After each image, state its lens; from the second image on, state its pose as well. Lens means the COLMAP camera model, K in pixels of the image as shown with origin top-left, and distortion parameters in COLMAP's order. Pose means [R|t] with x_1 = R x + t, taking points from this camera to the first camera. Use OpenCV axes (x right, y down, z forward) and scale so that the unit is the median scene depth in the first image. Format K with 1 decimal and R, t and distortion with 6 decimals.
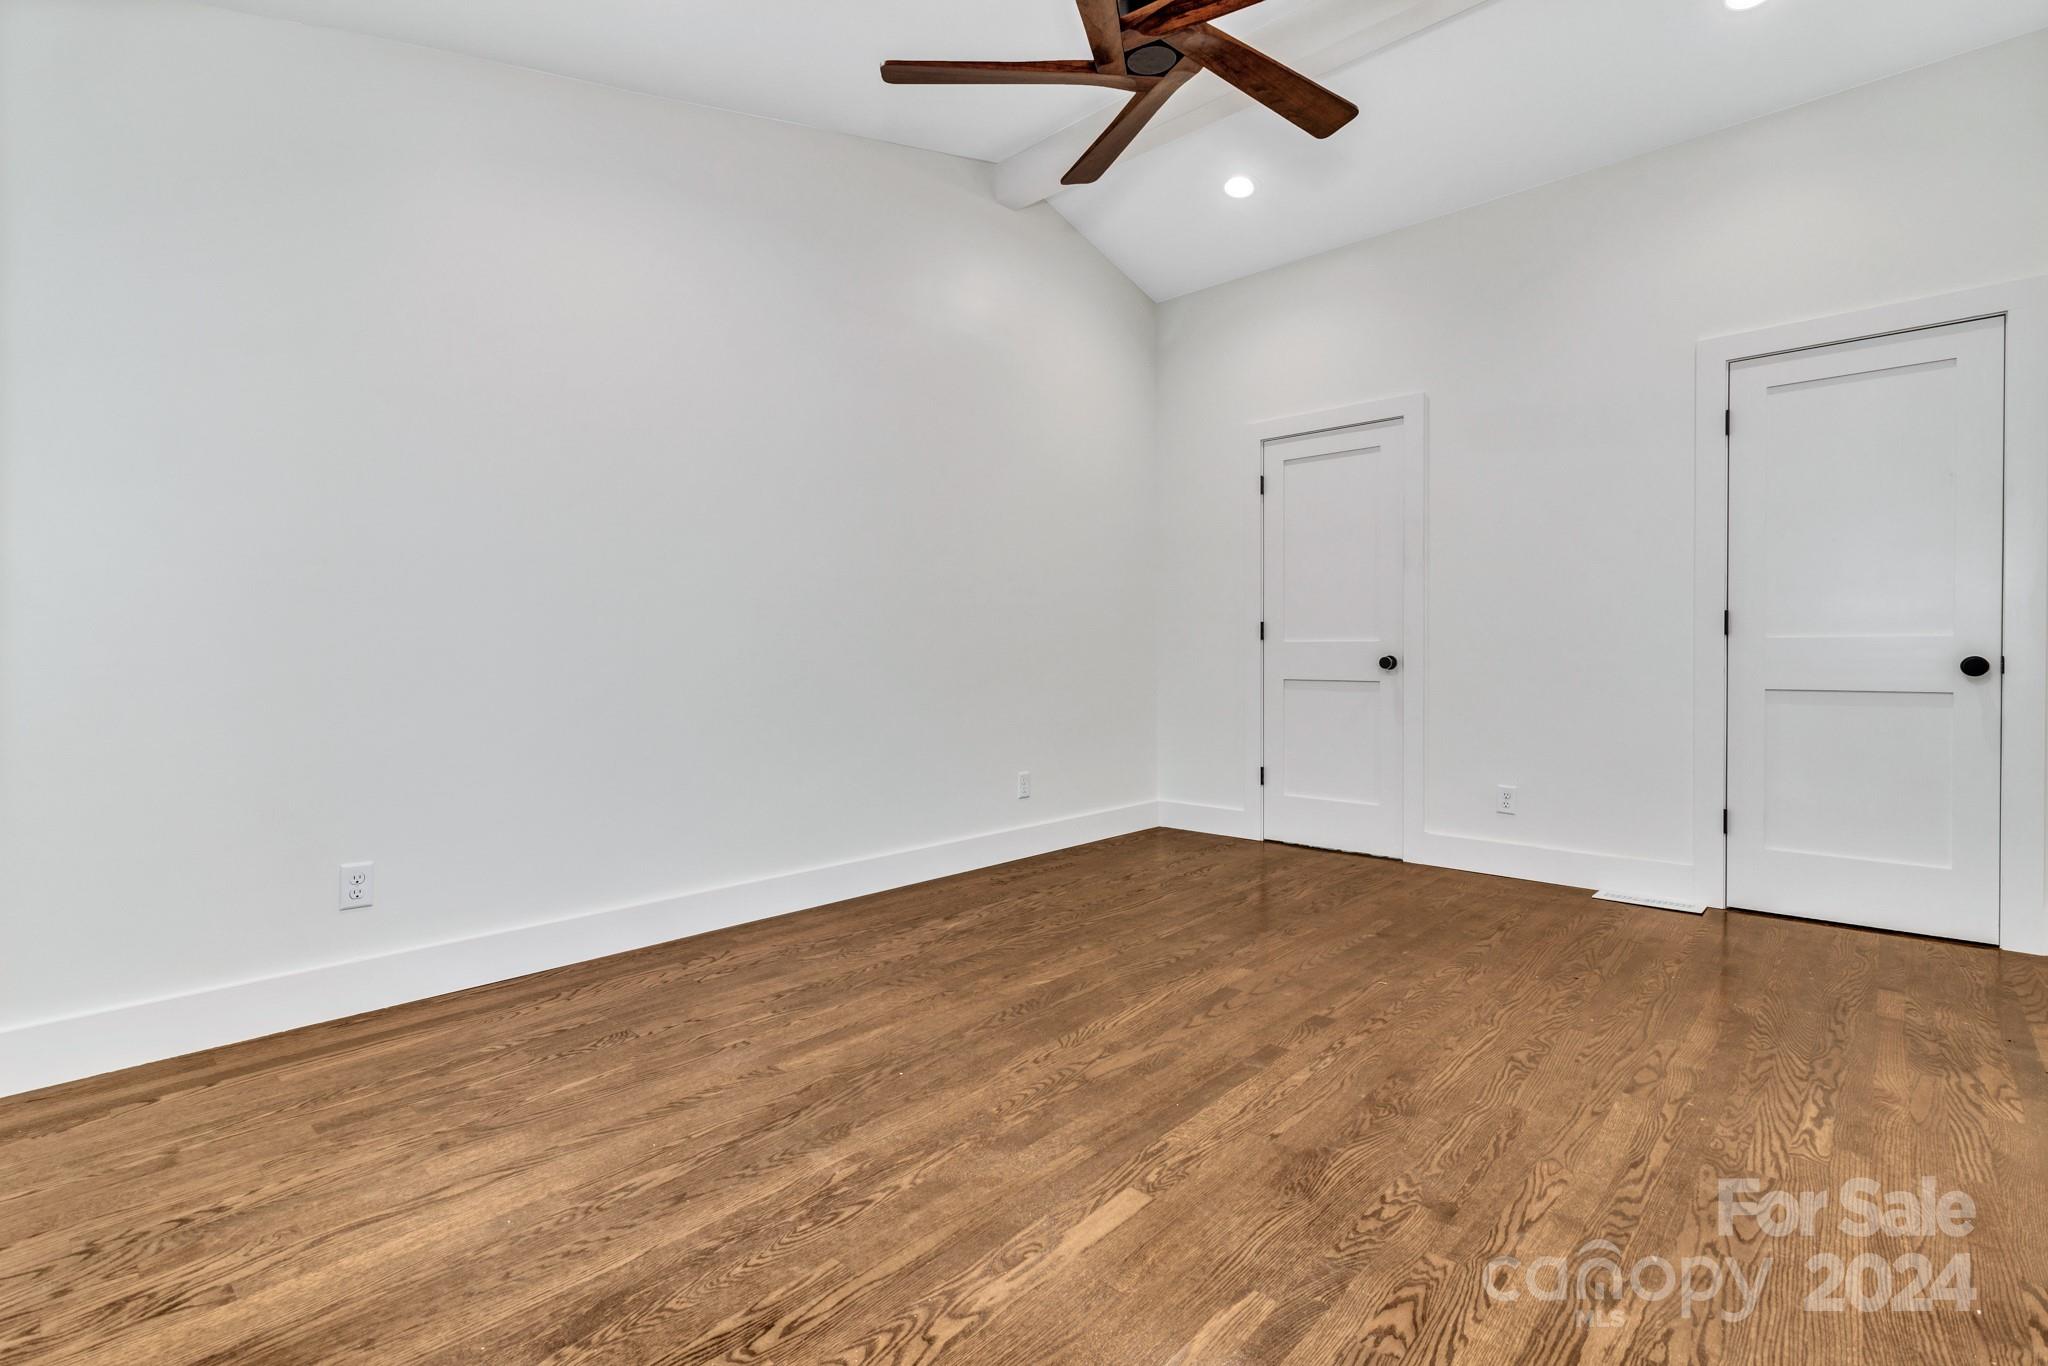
lens RADIAL K [[948.2, 0, 1016.6], [0, 948.2, 669.4], [0, 0, 1]] dist [0.005226, 0.000951]
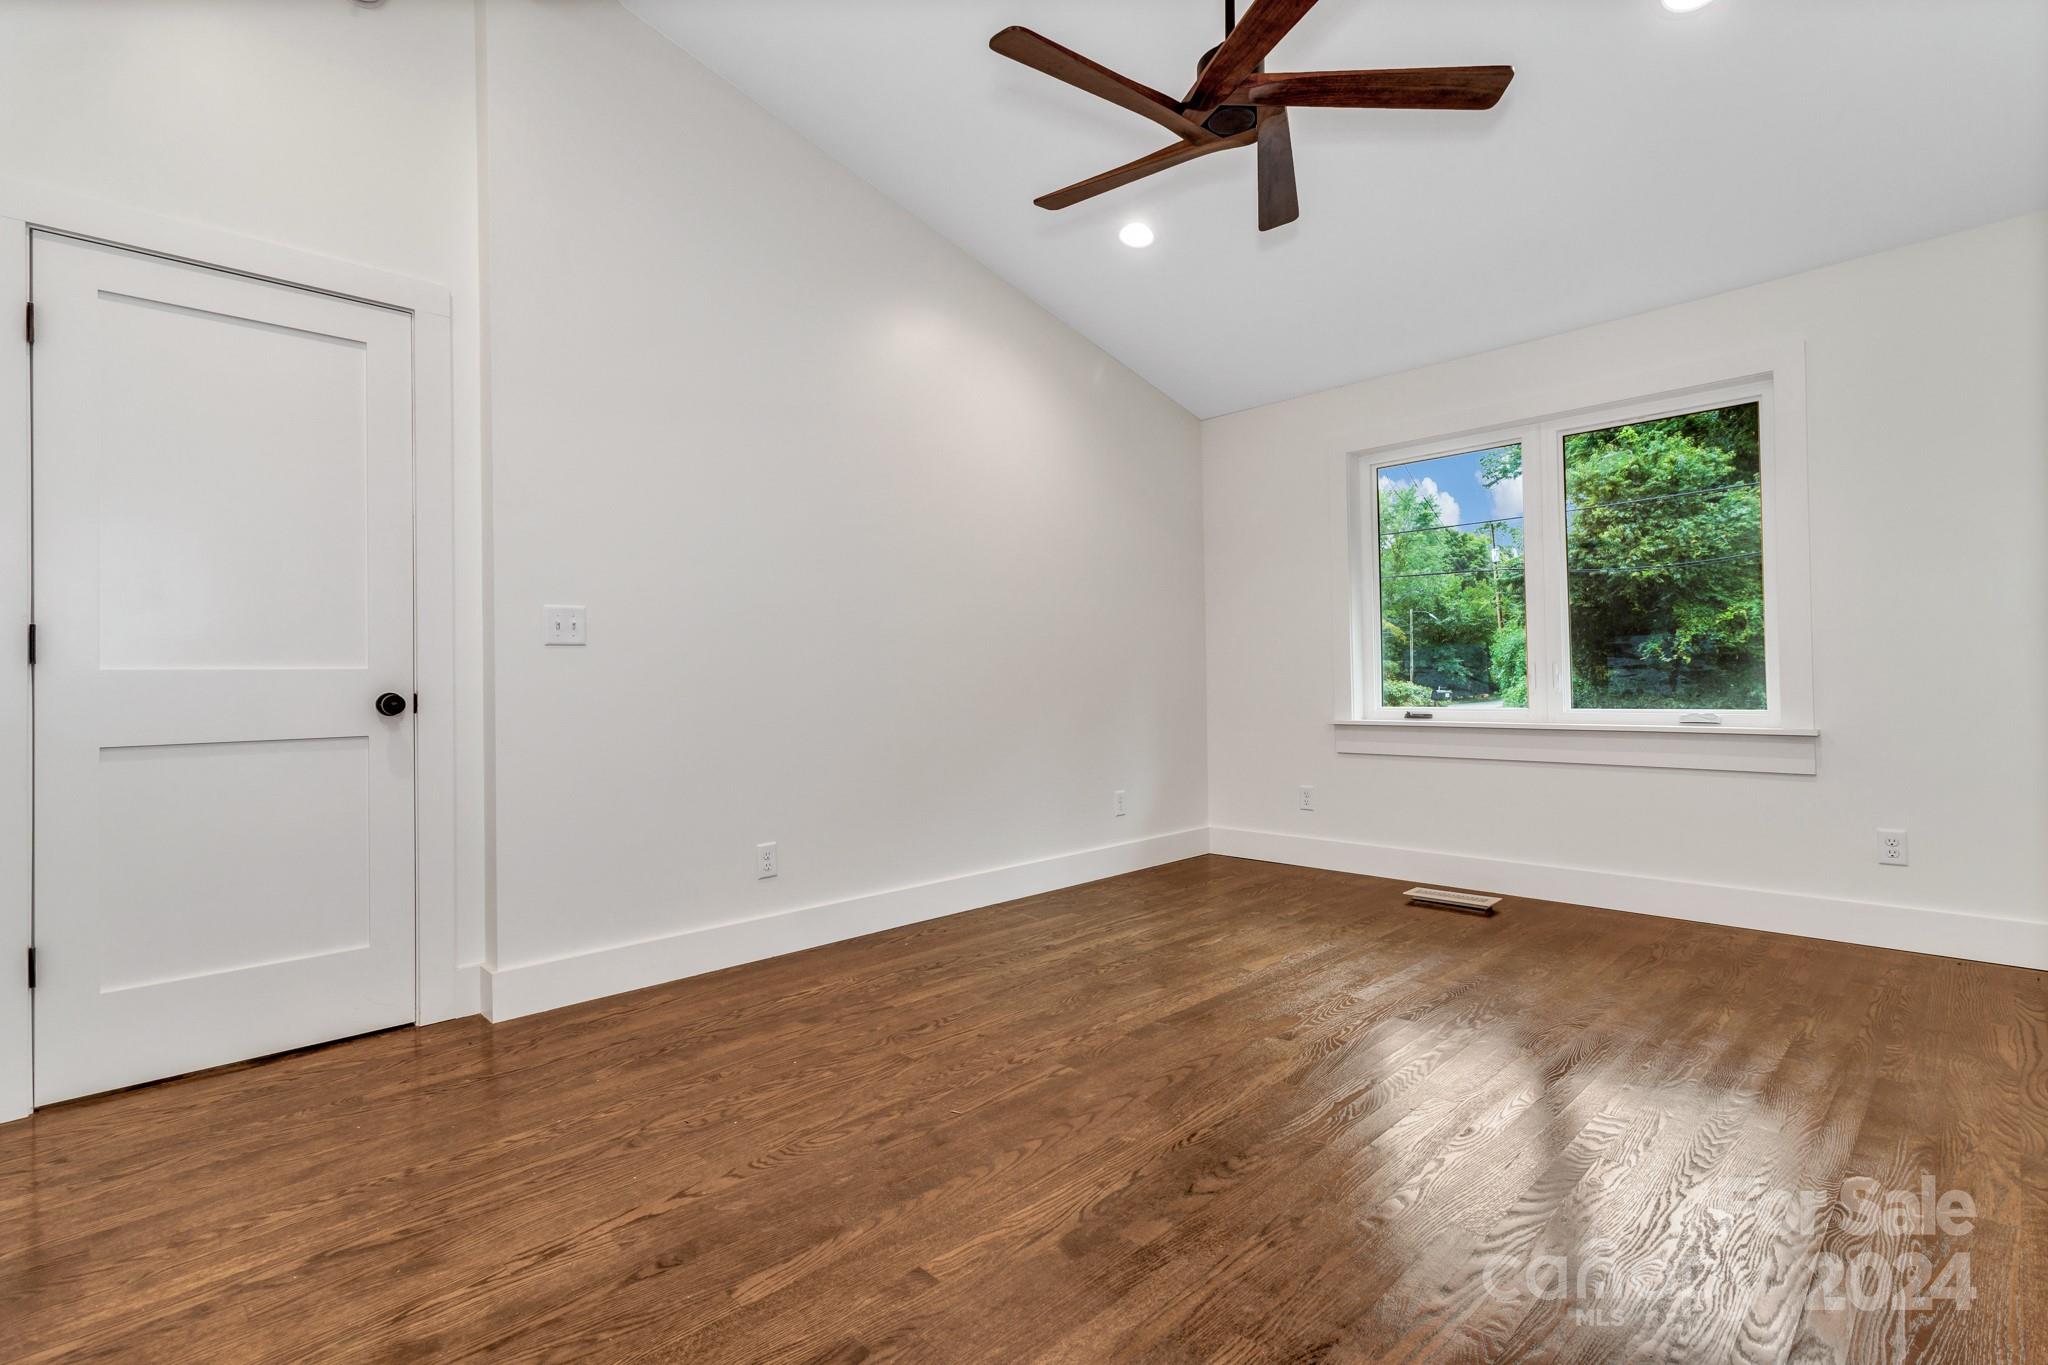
lens RADIAL K [[948.2, 0, 1014.5], [0, 948.2, 670.6], [0, 0, 1]] dist [0.005226, 0.000951]
pose [[-0.998546, 0.020399, 0.049893, 0.312173], [0.020467, 0.999790, 0.000860, -0.025884], [-0.049865, 0.001880, -0.998754, 1.876342]]
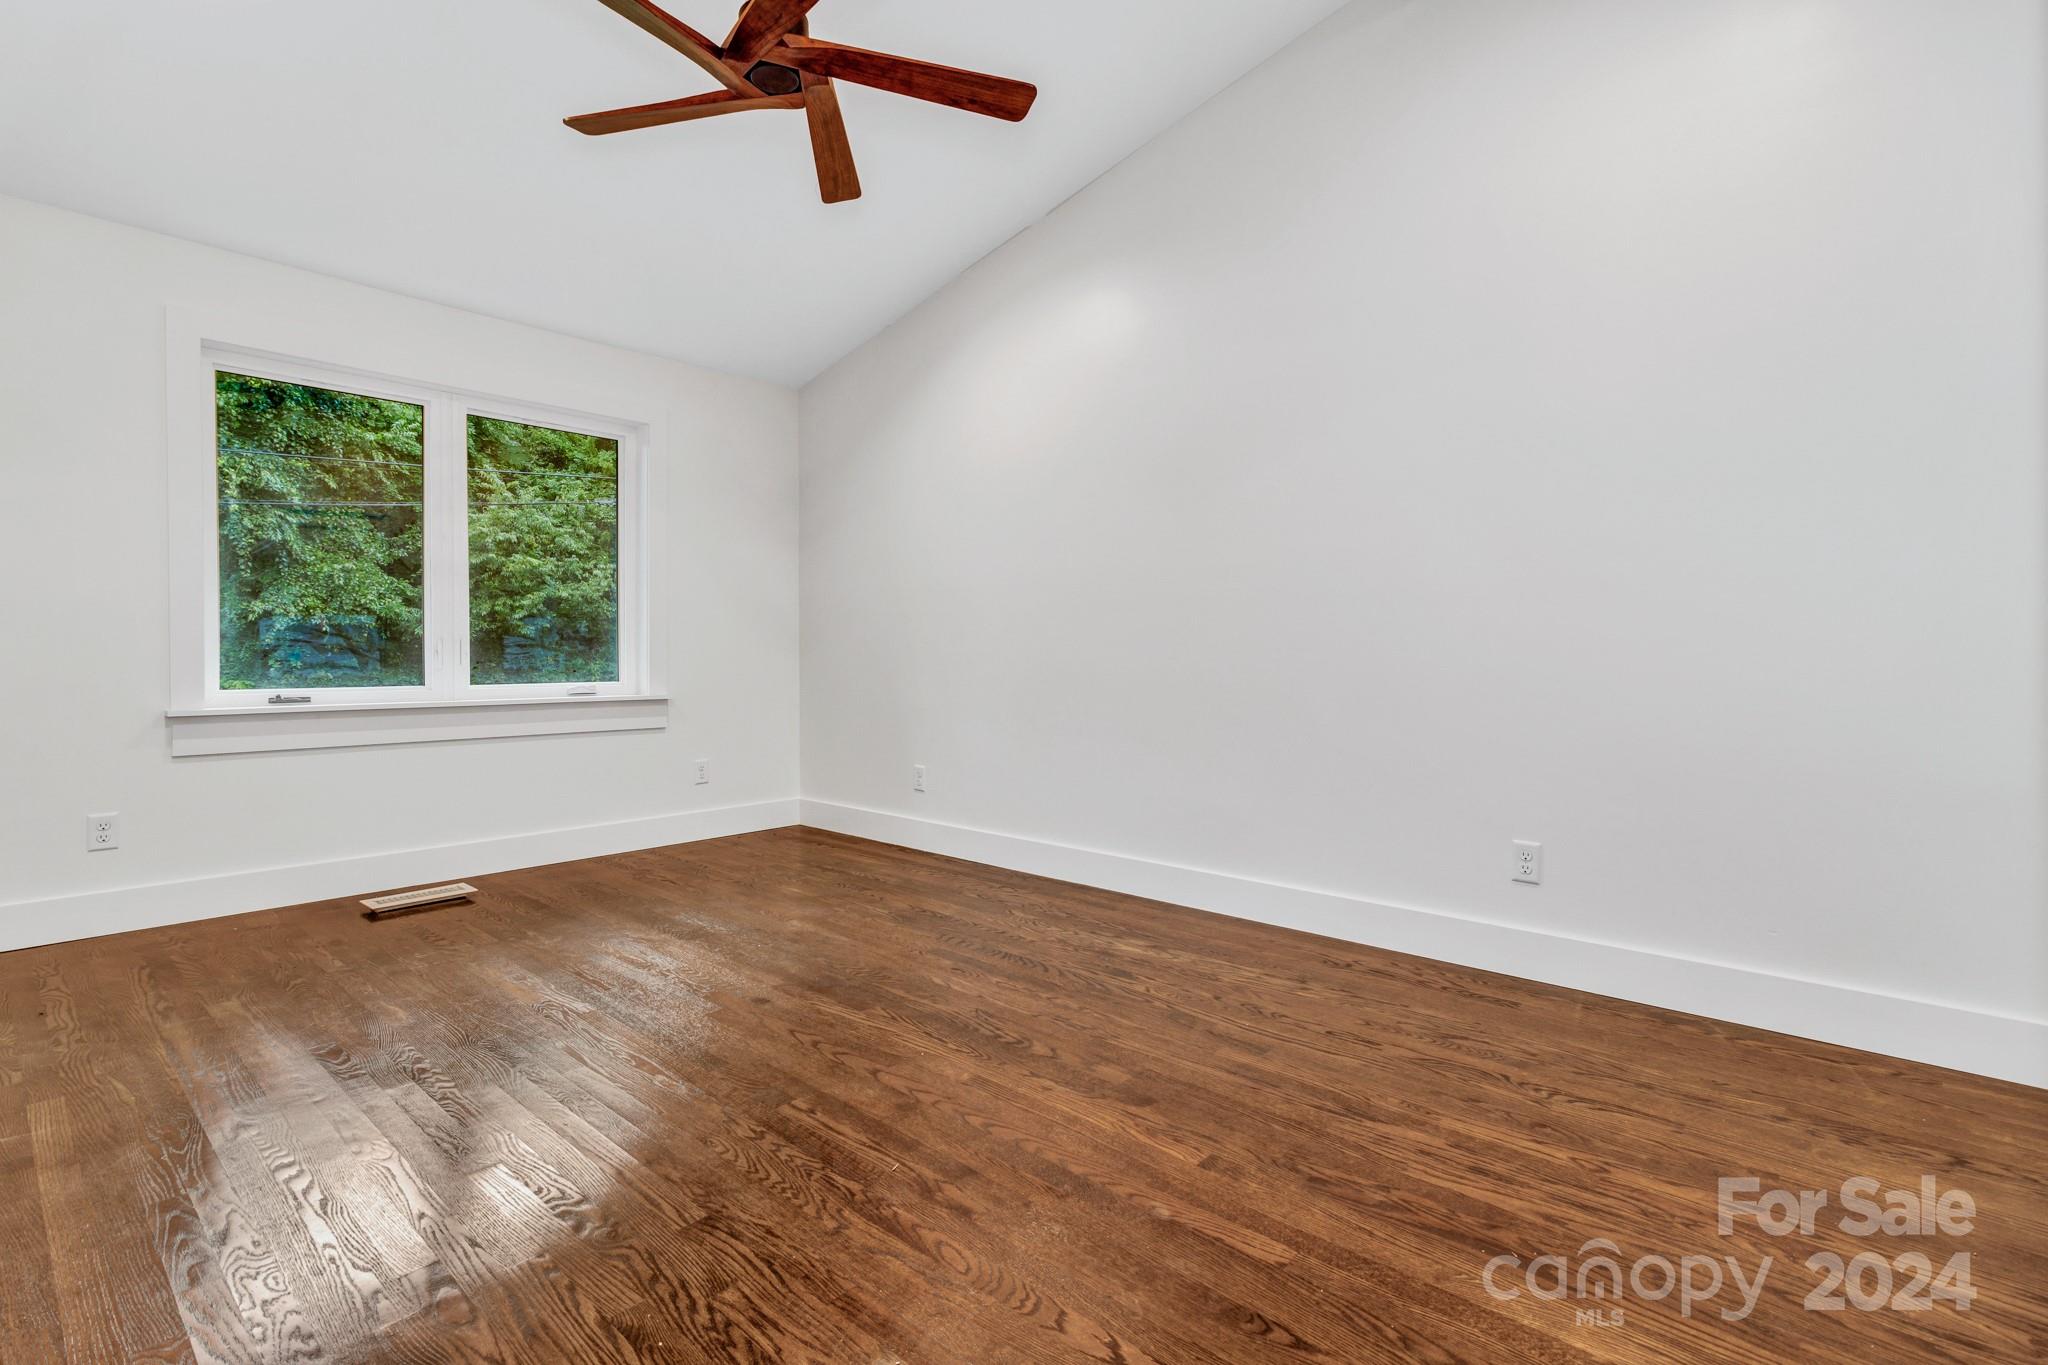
lens RADIAL K [[948.2, 0, 1003.2], [0, 948.2, 670.6], [0, 0, 1]] dist [0.005226, 0.000951]
pose [[0.006977, 0.023201, -0.999706, 1.079666], [-0.015479, 0.999614, 0.023090, -0.018226], [0.999856, 0.015314, 0.007333, 1.133280]]
